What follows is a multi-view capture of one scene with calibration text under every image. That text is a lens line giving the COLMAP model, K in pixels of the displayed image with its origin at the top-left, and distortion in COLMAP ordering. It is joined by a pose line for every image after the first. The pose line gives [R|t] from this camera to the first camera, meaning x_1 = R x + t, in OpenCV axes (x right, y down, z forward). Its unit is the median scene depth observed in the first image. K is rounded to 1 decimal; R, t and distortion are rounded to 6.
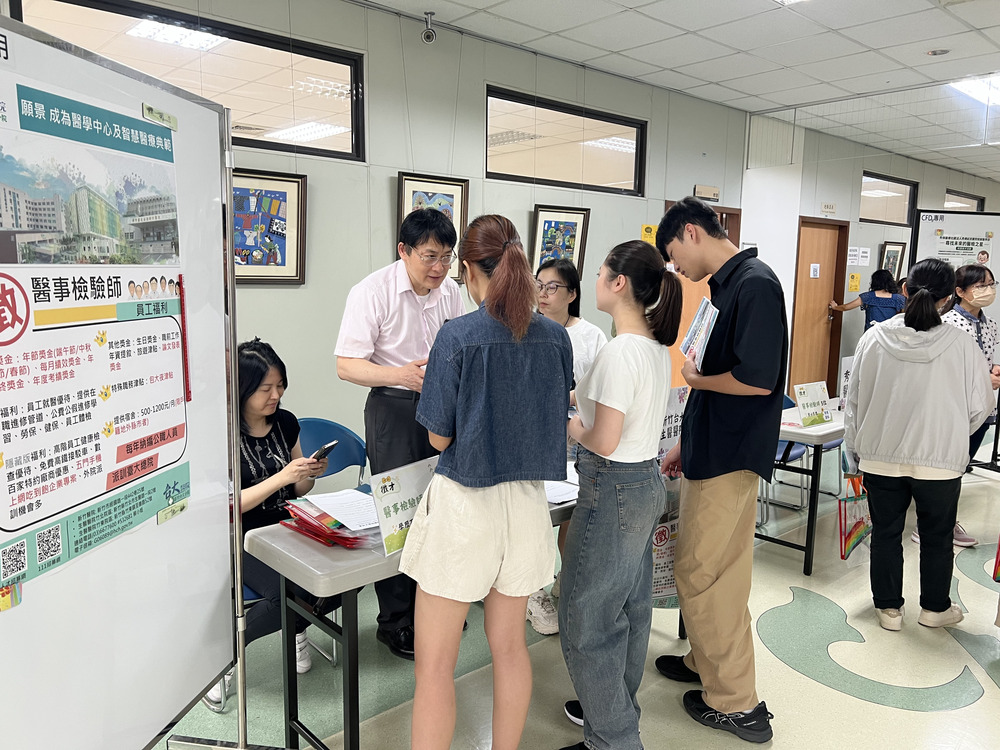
lens RADIAL K [[759.4, 0, 501.5], [0, 759.4, 374.3], [0, 0, 1]] dist [0.029926, -0.019294]
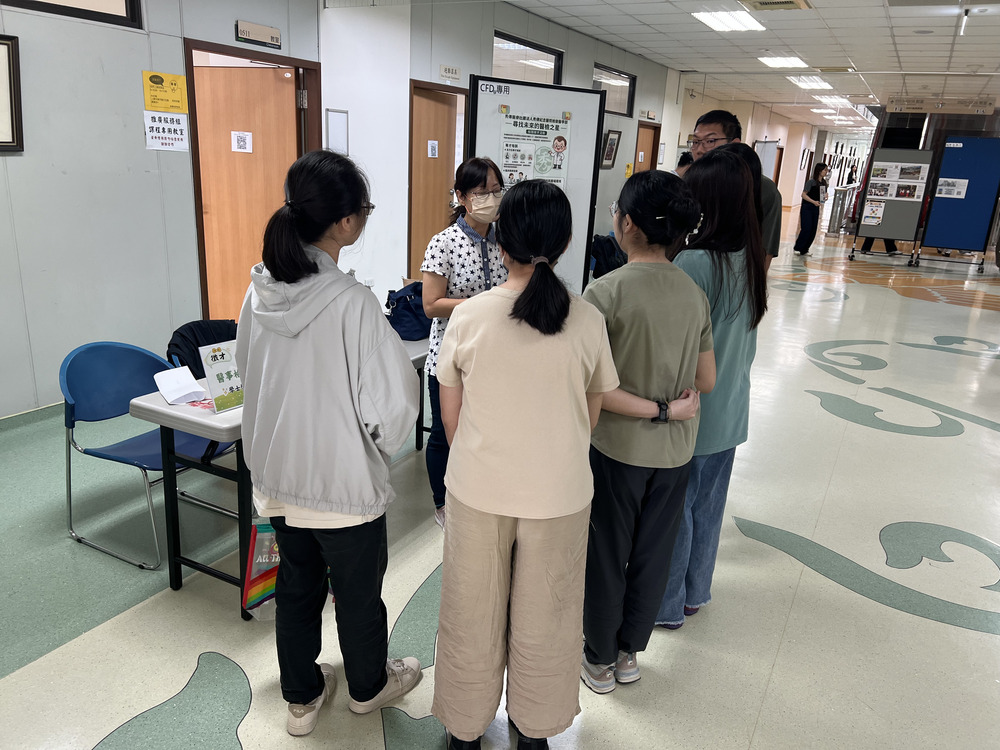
lens RADIAL K [[759.4, 0, 498.1], [0, 759.4, 376.3], [0, 0, 1]] dist [0.029926, -0.019294]
pose [[0.943408, -0.056981, 0.326701, 0.292158], [0.000629, 0.985435, 0.170054, -0.048226], [-0.331633, -0.160225, 0.929703, 0.231915]]
